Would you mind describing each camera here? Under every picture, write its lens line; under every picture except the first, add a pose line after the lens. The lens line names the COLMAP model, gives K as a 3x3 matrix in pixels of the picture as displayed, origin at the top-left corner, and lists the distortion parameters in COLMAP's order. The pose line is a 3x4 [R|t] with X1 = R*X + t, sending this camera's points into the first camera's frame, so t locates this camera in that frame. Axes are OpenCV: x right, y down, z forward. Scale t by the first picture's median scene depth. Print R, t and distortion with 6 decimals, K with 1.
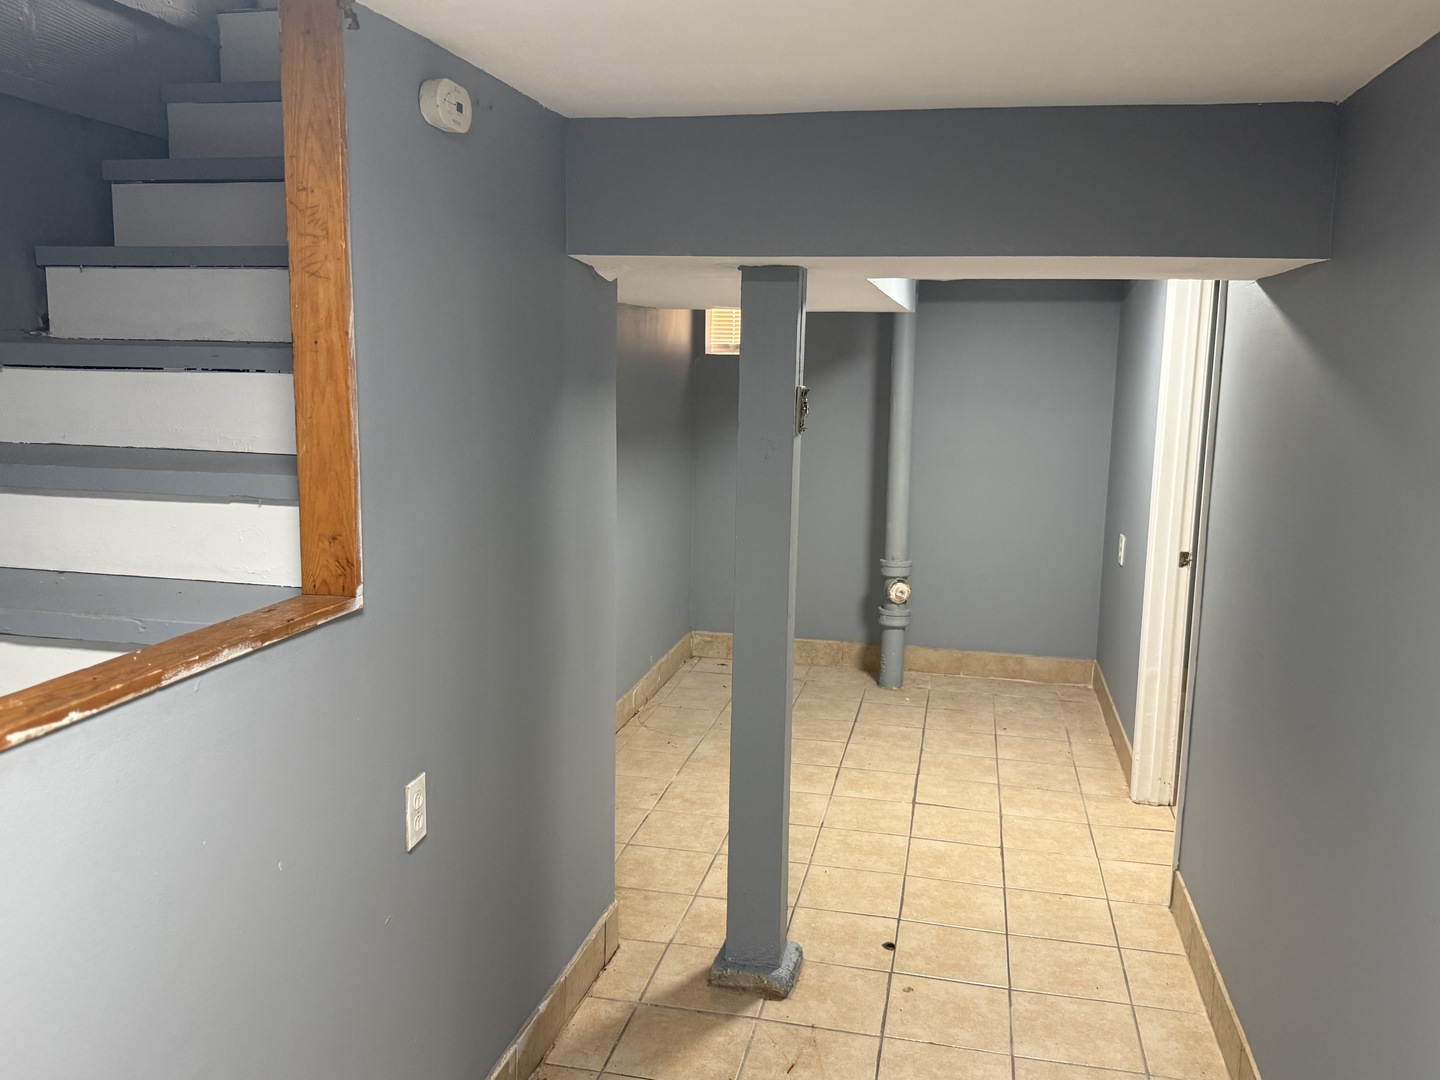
lens RADIAL K [[1188.4, 0, 720.0], [0, 1188.4, 540.0], [0, 0, 1]] dist [0.059378, 0.000851]
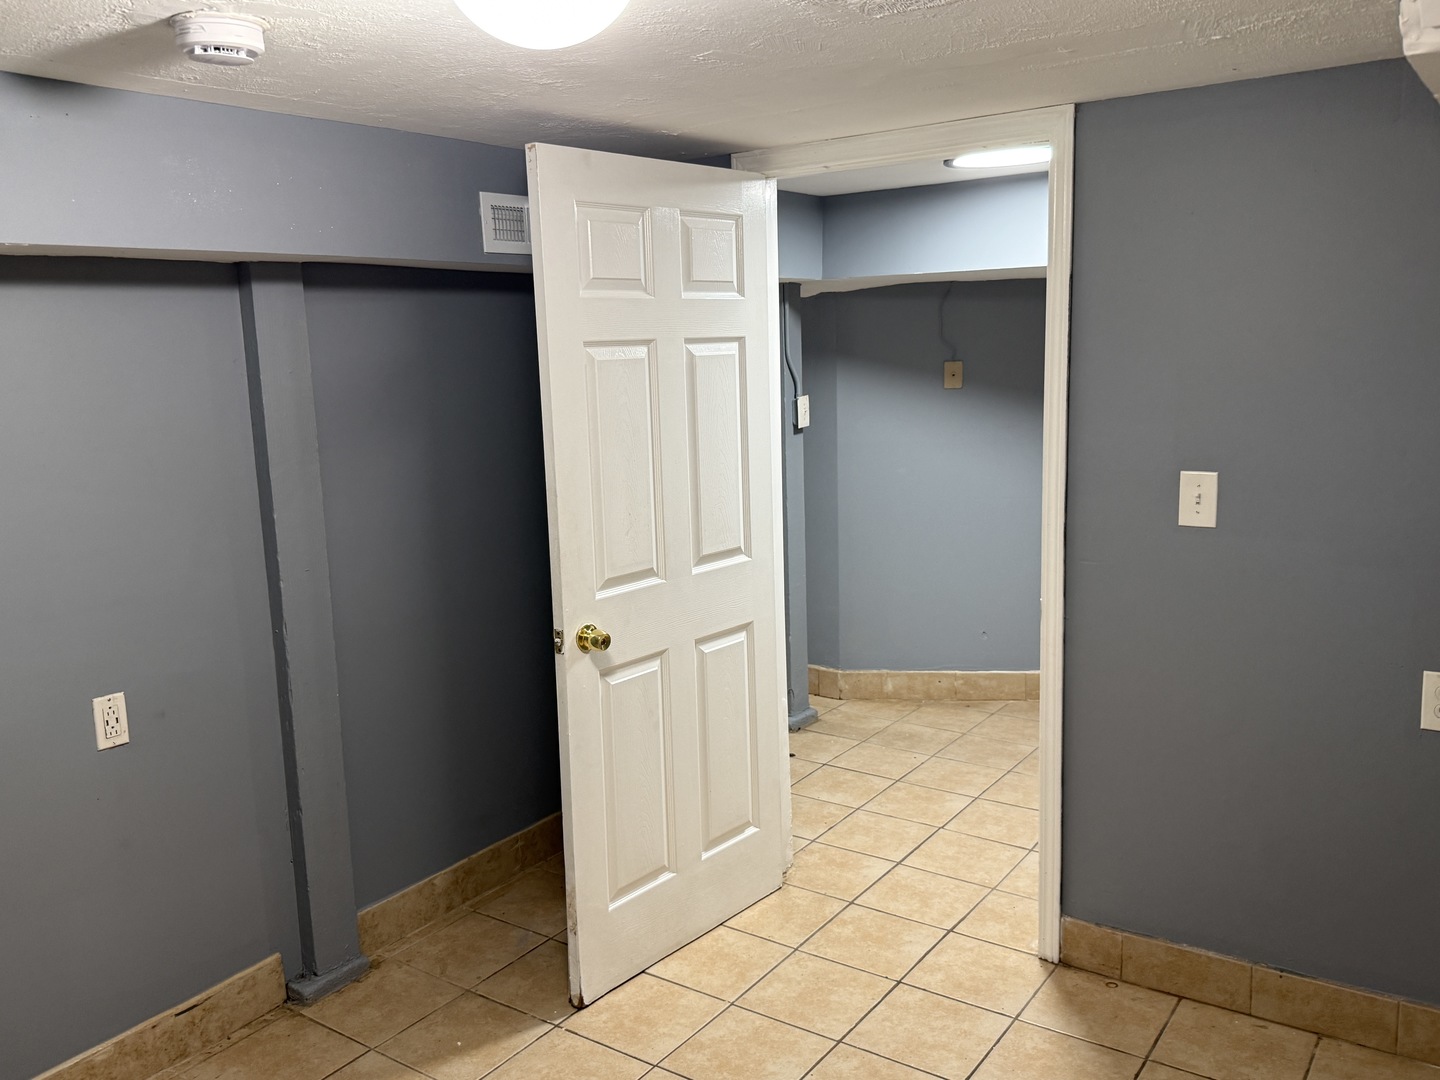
lens RADIAL K [[1188.4, 0, 720.0], [0, 1188.4, 540.0], [0, 0, 1]] dist [0.059378, 0.000851]
pose [[-0.401547, 0.150798, -0.903338, 1.248717], [-0.108637, 0.971544, 0.210475, -0.183923], [0.909372, 0.182651, -0.373739, 1.218030]]
